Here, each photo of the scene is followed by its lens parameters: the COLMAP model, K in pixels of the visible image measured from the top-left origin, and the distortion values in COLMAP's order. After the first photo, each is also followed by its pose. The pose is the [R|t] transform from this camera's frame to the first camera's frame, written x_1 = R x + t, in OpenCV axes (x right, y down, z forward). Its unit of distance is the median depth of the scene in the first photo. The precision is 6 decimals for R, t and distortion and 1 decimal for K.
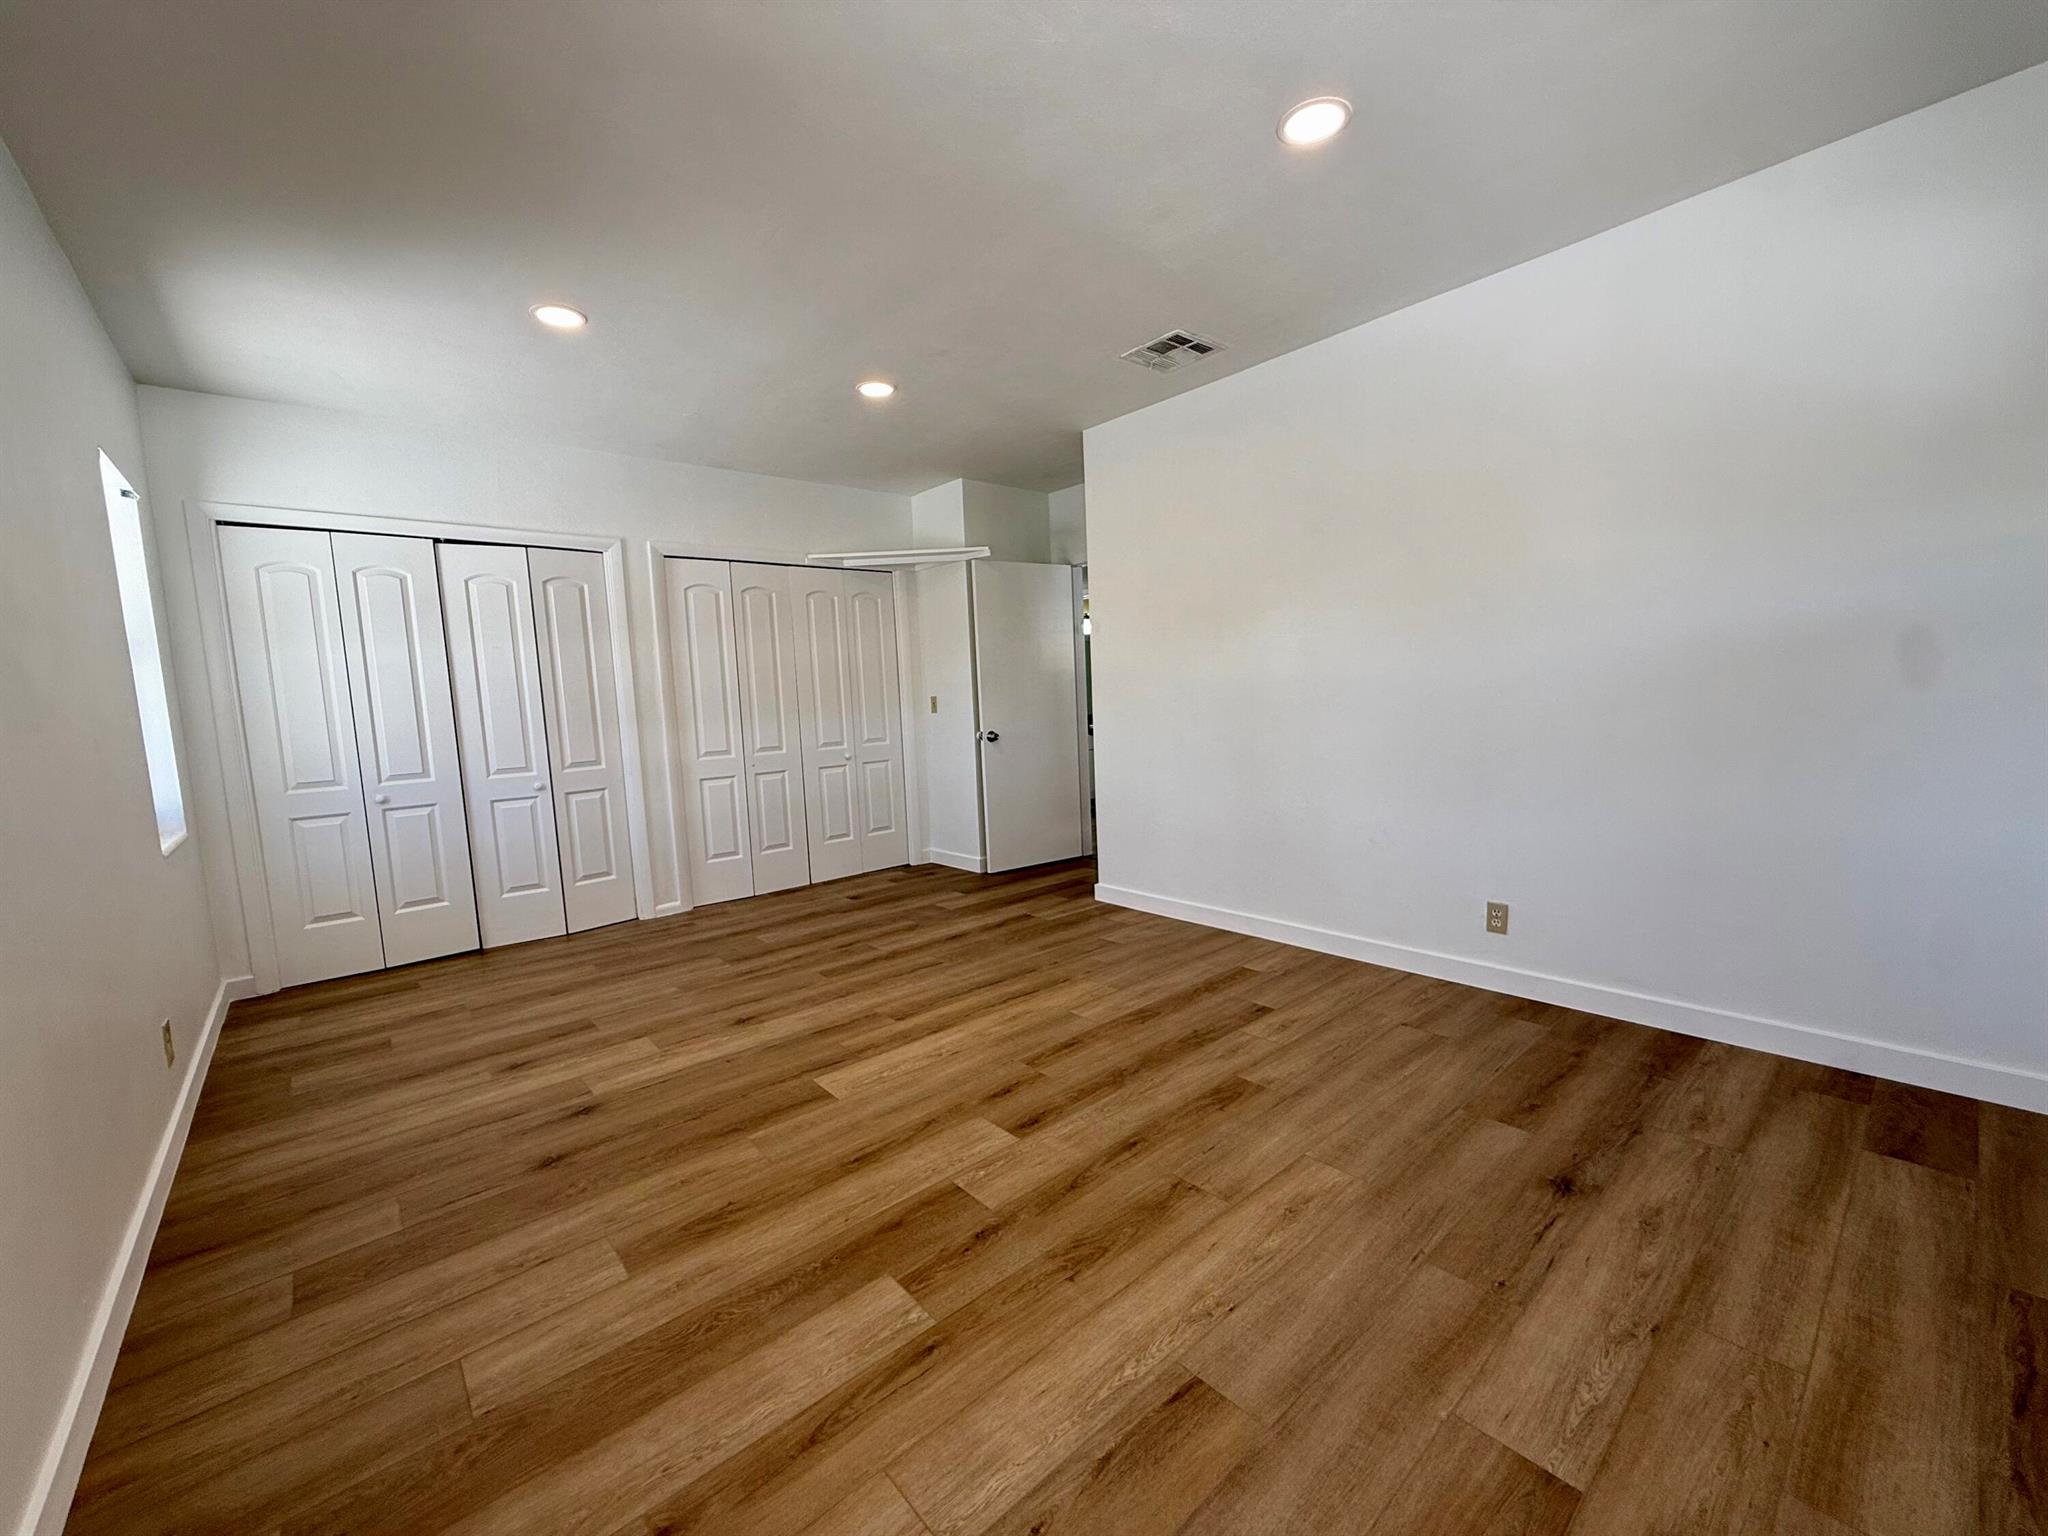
lens RADIAL K [[816.7, 0, 1021.3], [0, 816.7, 771.4], [0, 0, 1]] dist [-0.000331, 0.000176]
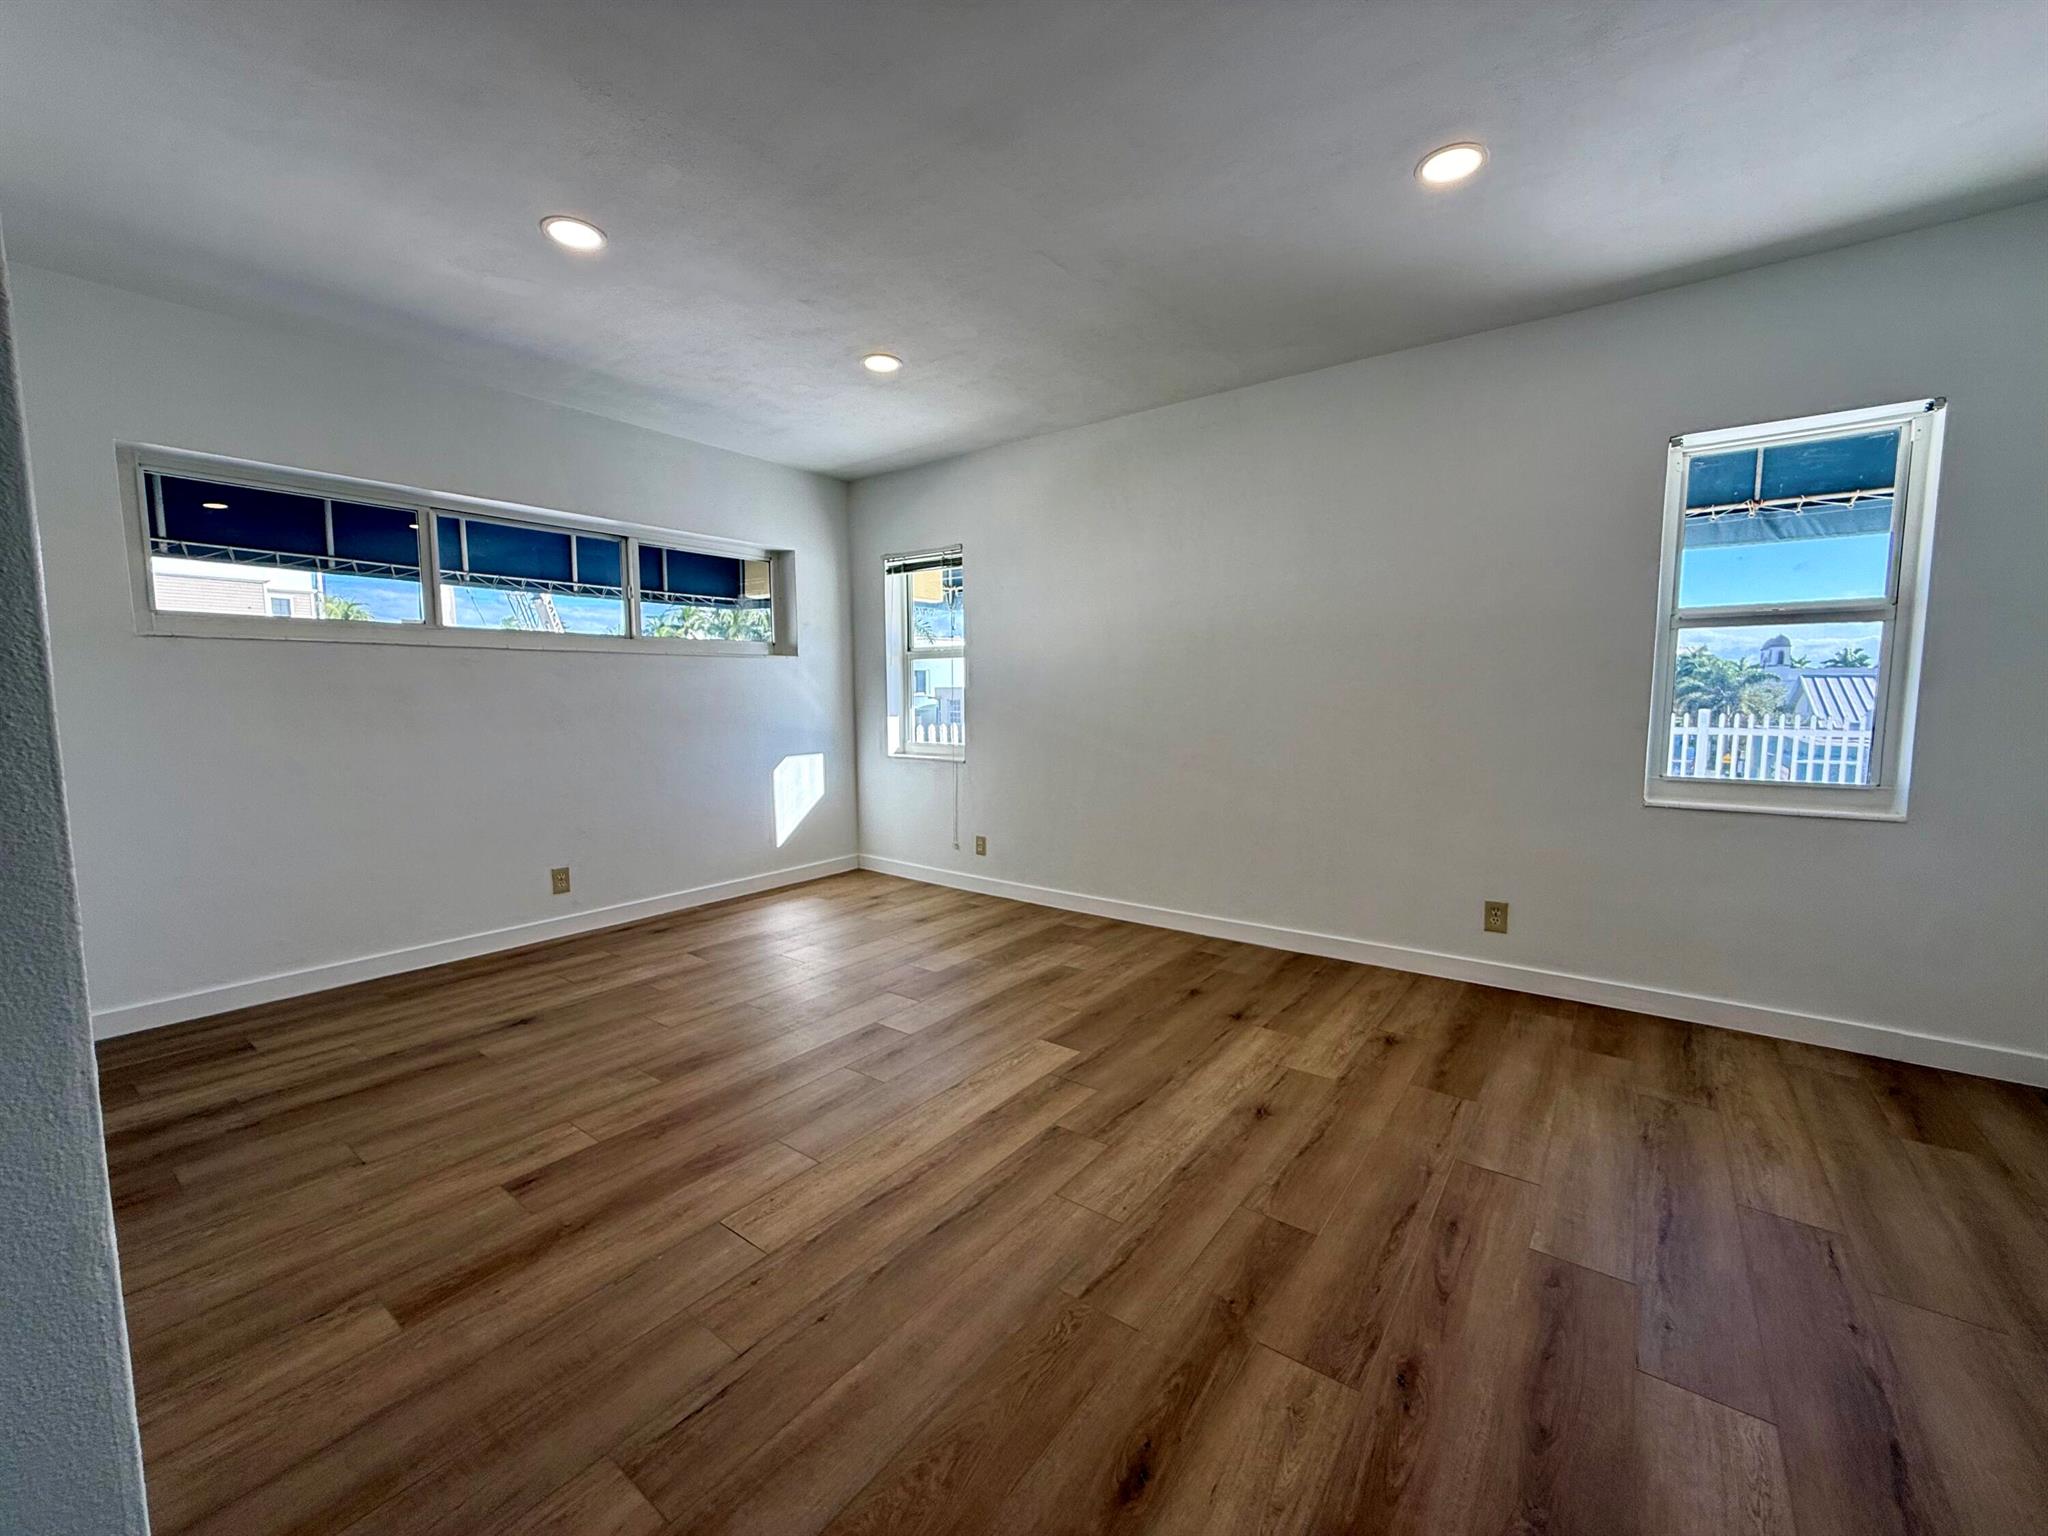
lens RADIAL K [[816.7, 0, 1021.3], [0, 816.7, 771.4], [0, 0, 1]] dist [-0.000331, 0.000176]
pose [[-0.976482, 0.066093, -0.205218, 0.010907], [0.024394, 0.979610, 0.199423, -0.171012], [0.214214, 0.189727, -0.958184, 1.743974]]
